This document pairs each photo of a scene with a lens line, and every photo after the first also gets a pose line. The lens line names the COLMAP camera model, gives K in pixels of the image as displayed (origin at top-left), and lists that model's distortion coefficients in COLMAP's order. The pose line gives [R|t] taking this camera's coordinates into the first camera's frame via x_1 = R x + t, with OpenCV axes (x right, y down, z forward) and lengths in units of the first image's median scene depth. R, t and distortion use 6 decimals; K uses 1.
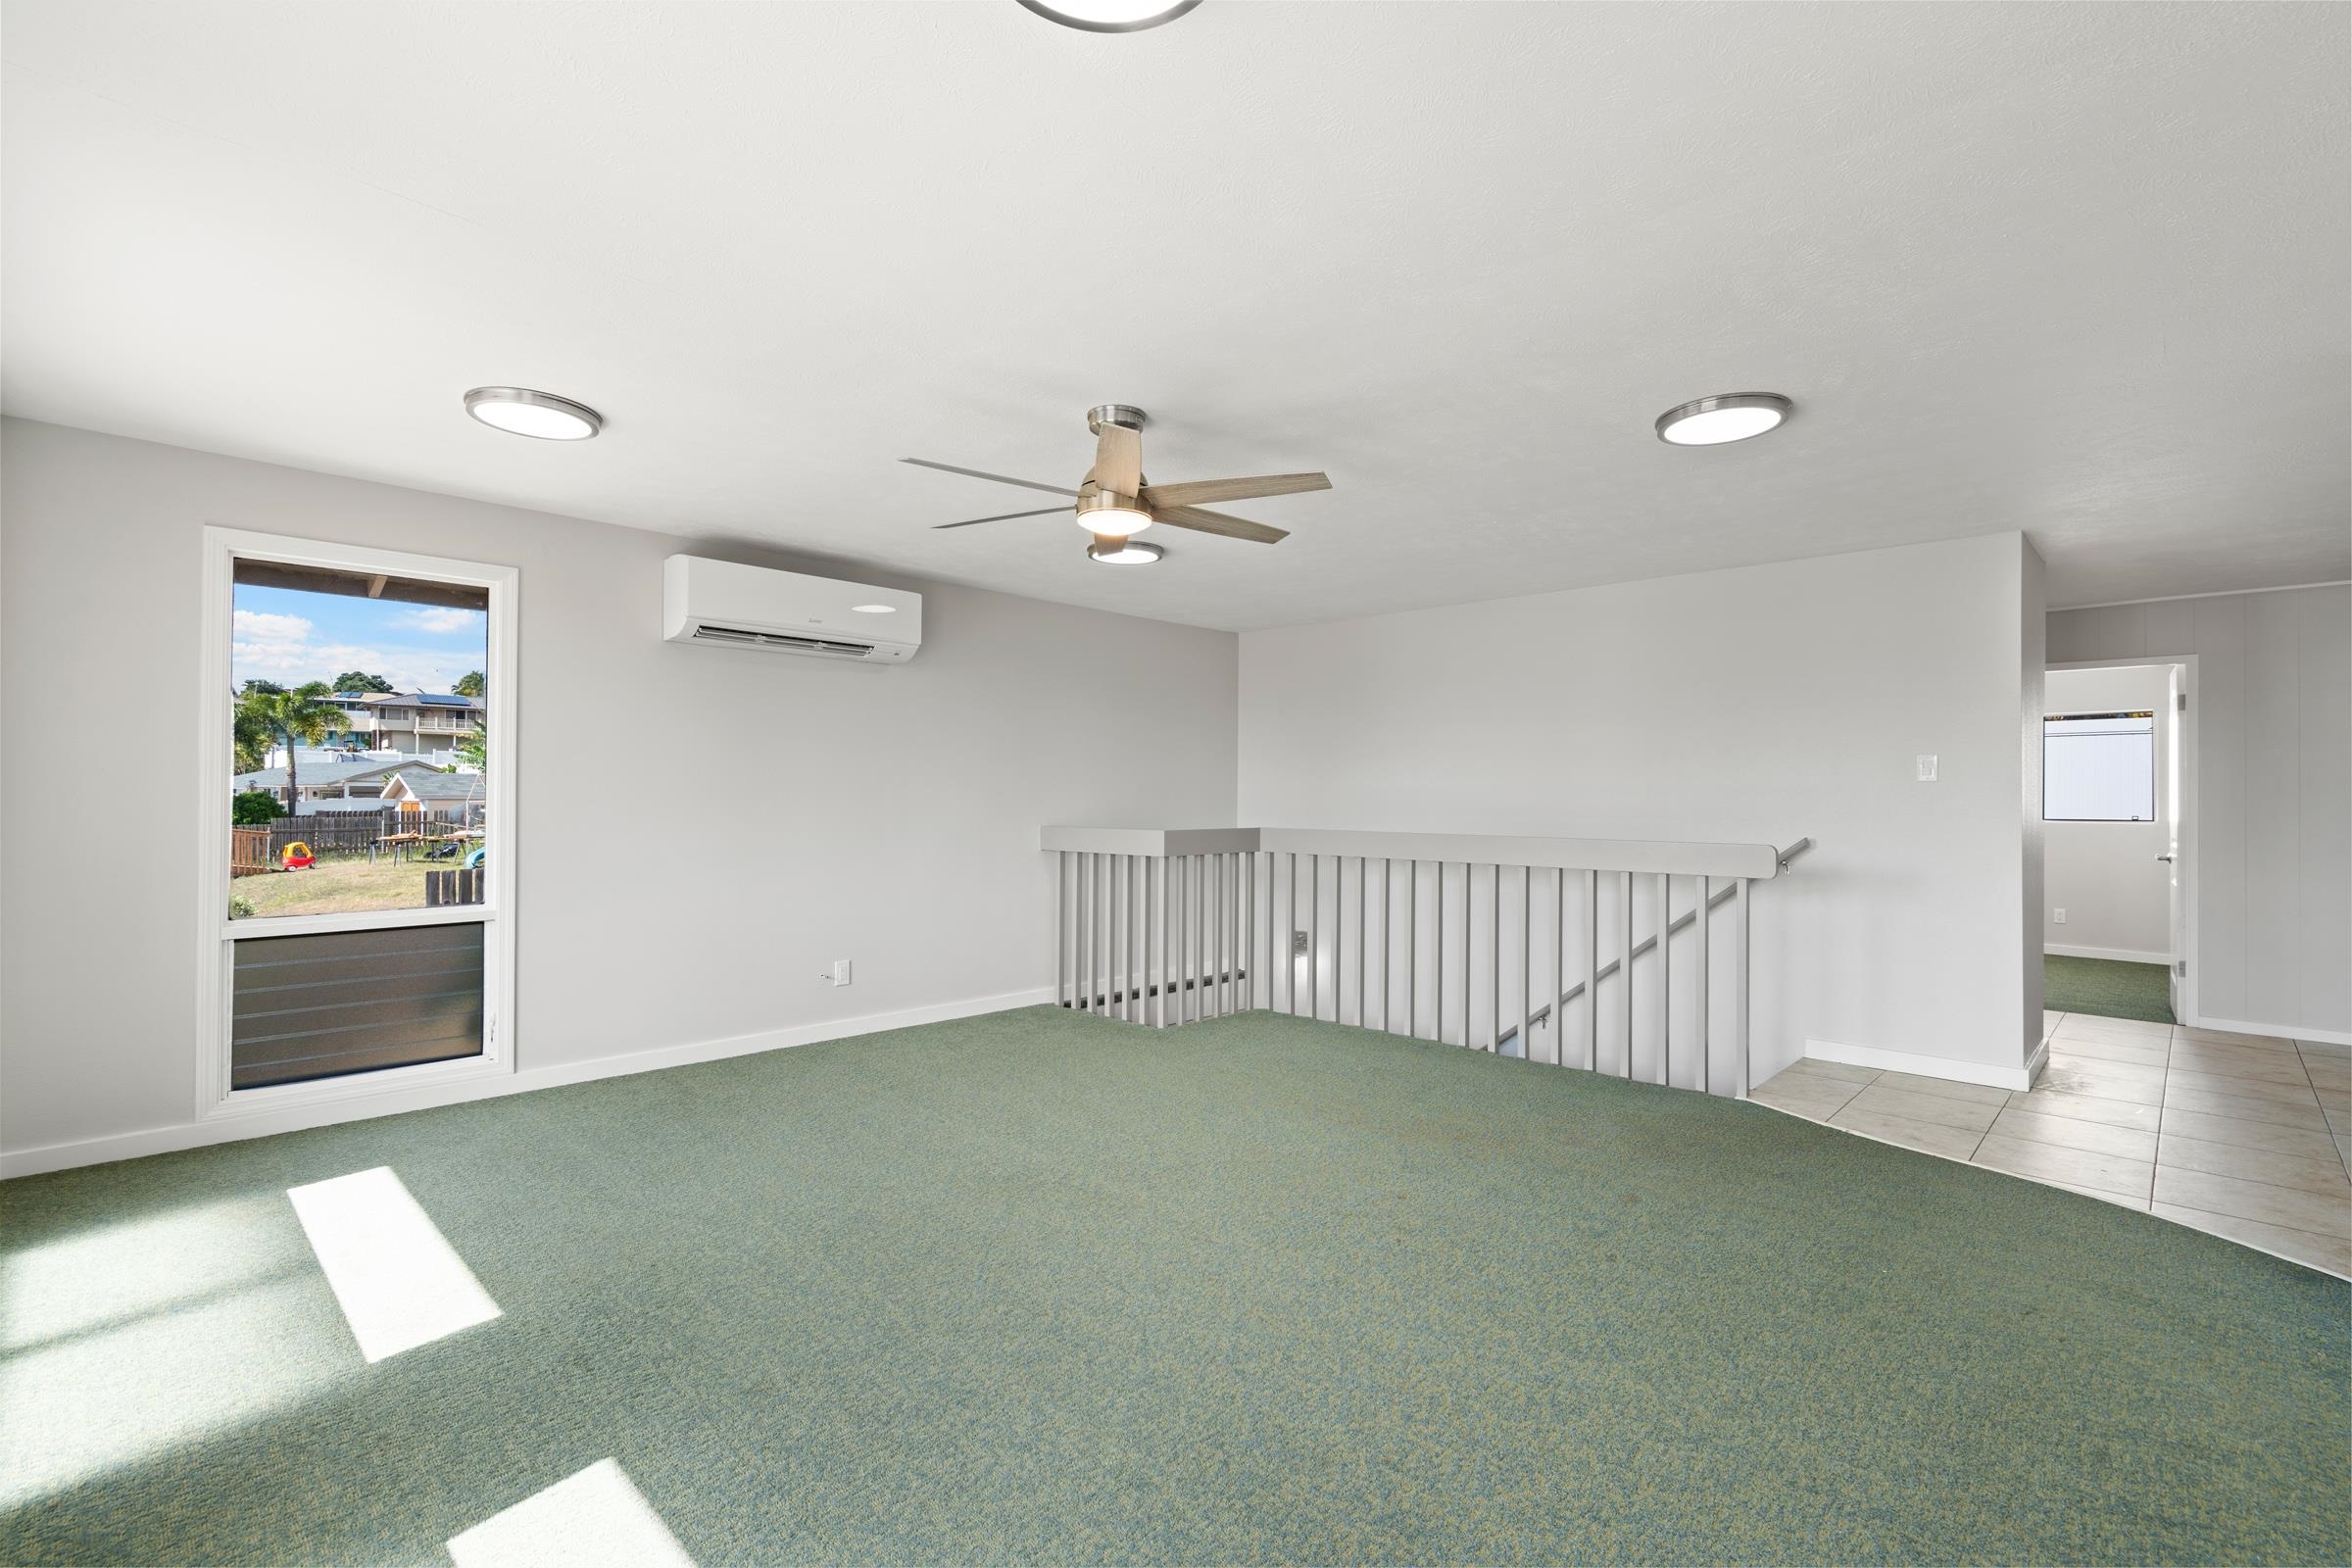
lens RADIAL K [[1047.8, 0, 1164.7], [0, 1047.8, 783.8], [0, 0, 1]] dist [-0.003815, 0.000775]
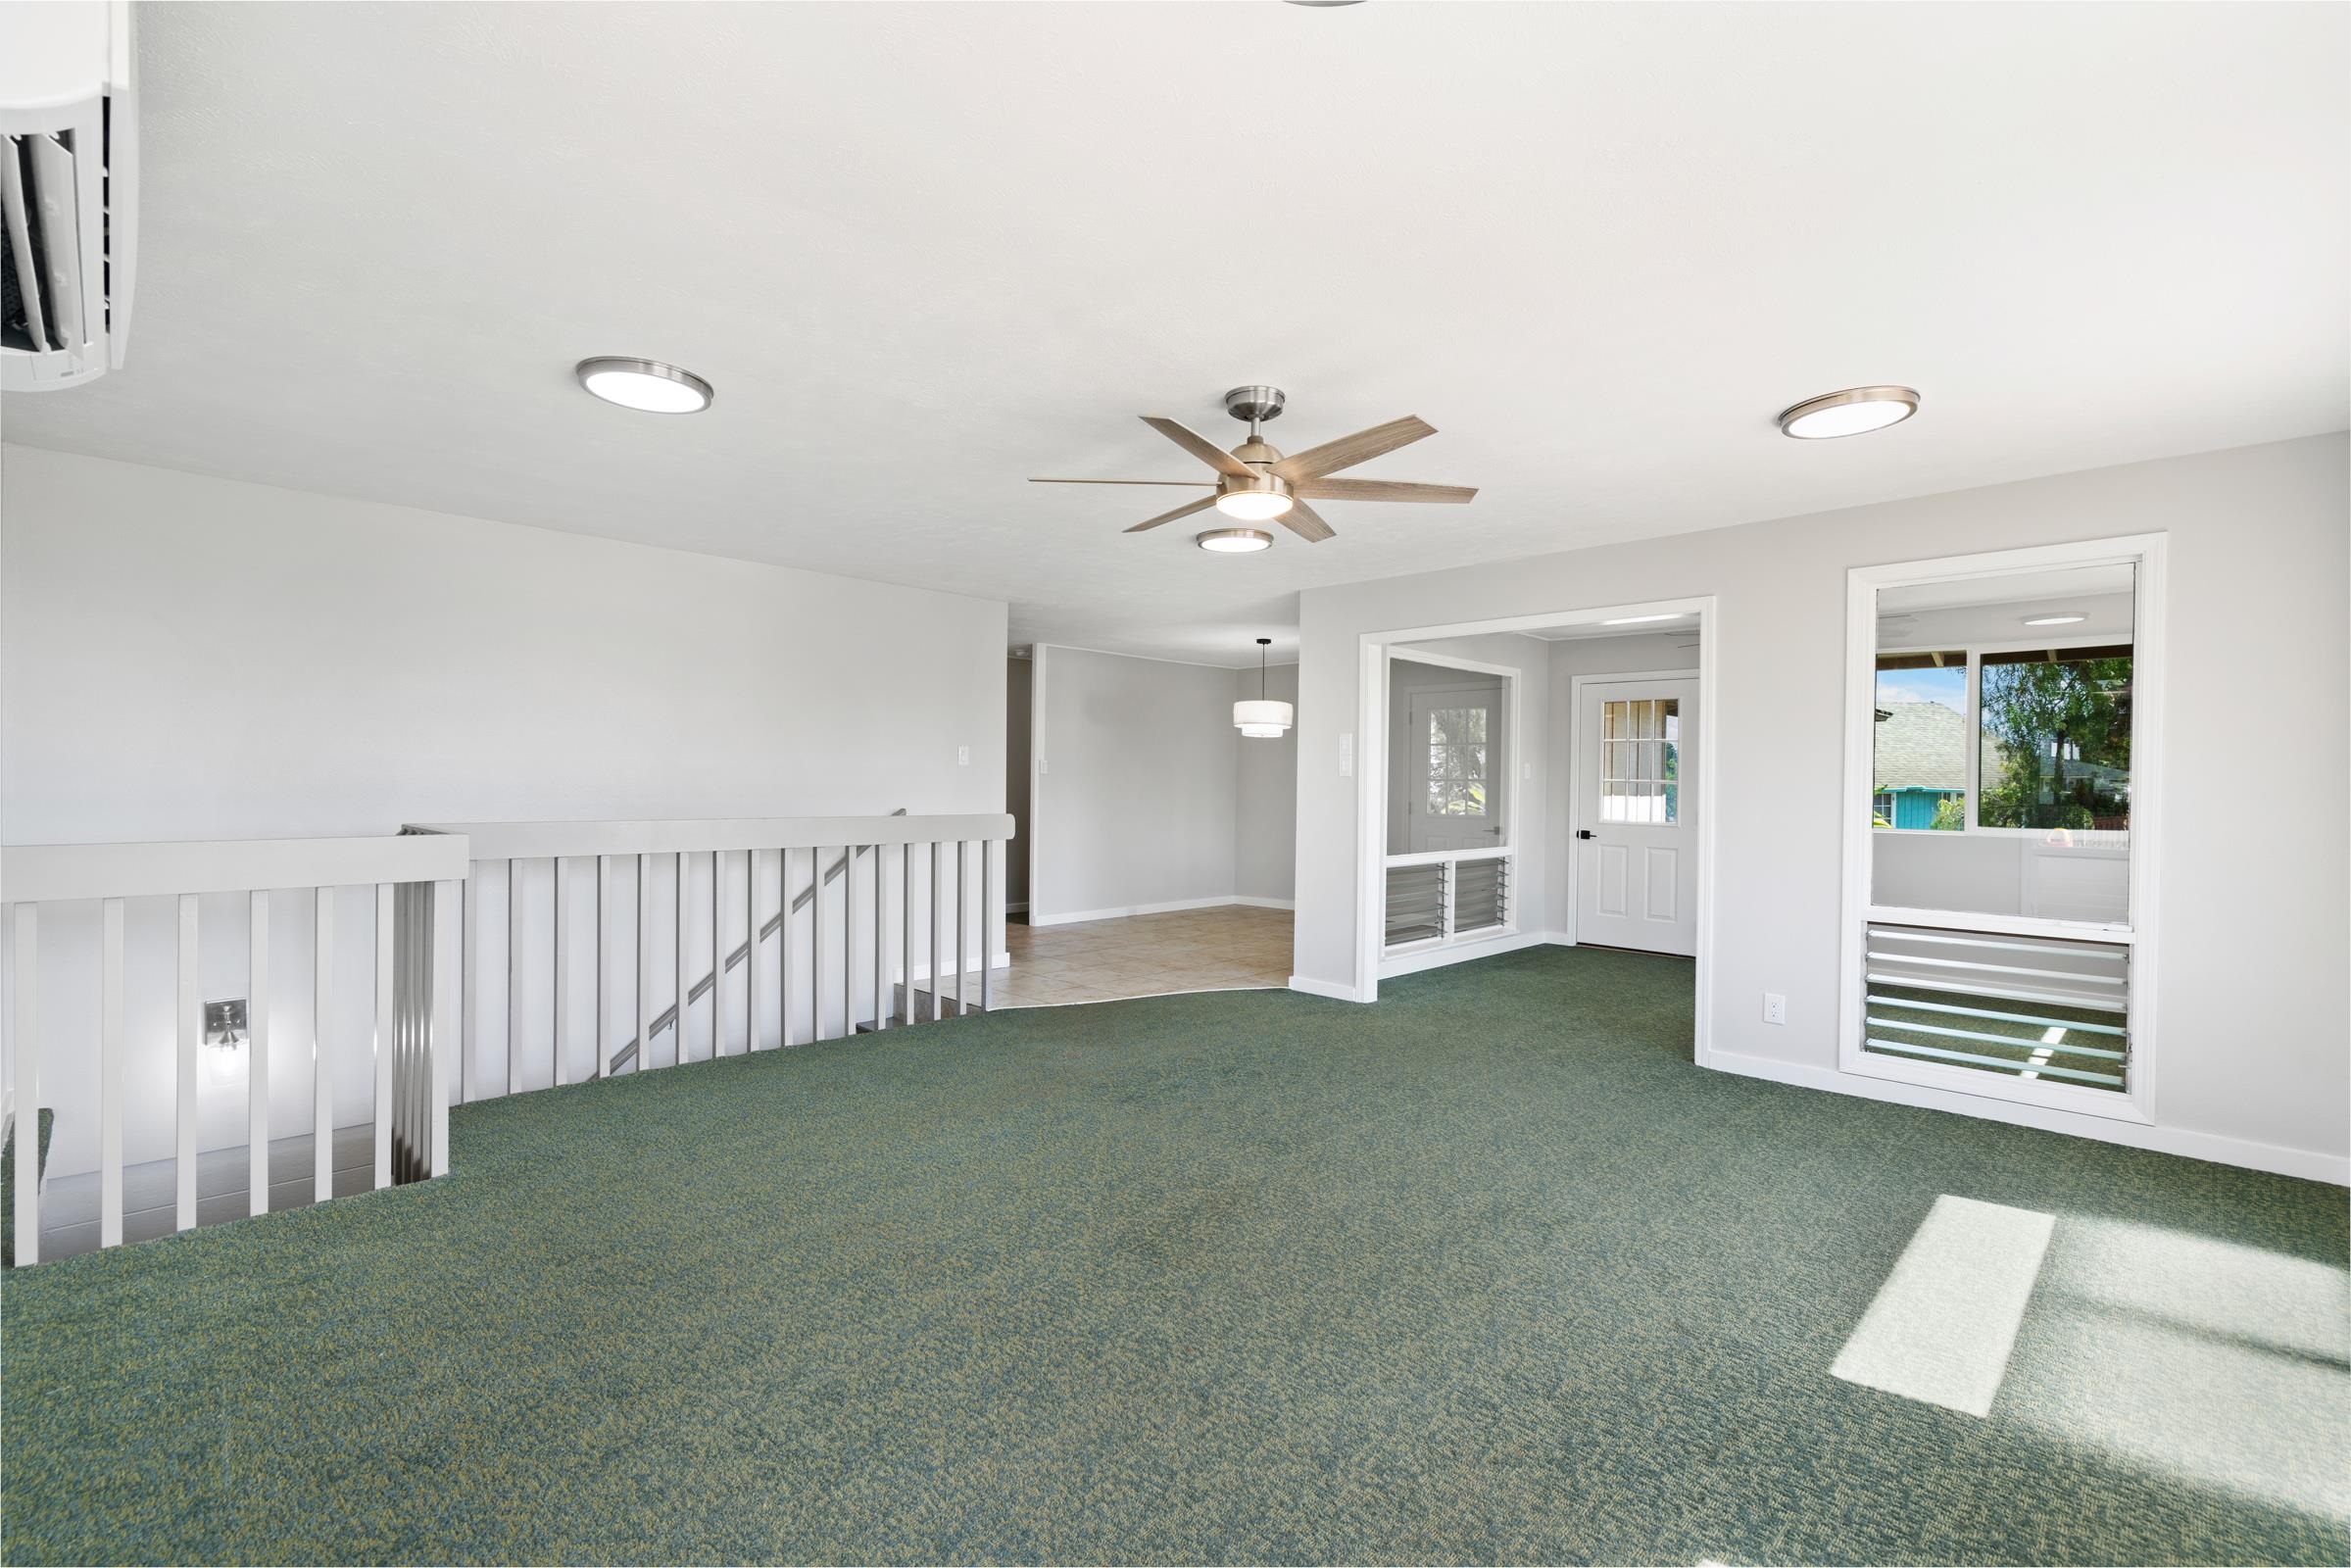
lens RADIAL K [[1069.4, 0, 1186.1], [0, 1069.4, 790.6], [0, 0, 1]] dist [0.001127, 0.000321]
pose [[0.001280, -0.011346, 0.999935, -0.567735], [-0.027037, 0.999570, 0.011377, 0.002473], [-0.999634, -0.027050, 0.000973, 0.565373]]
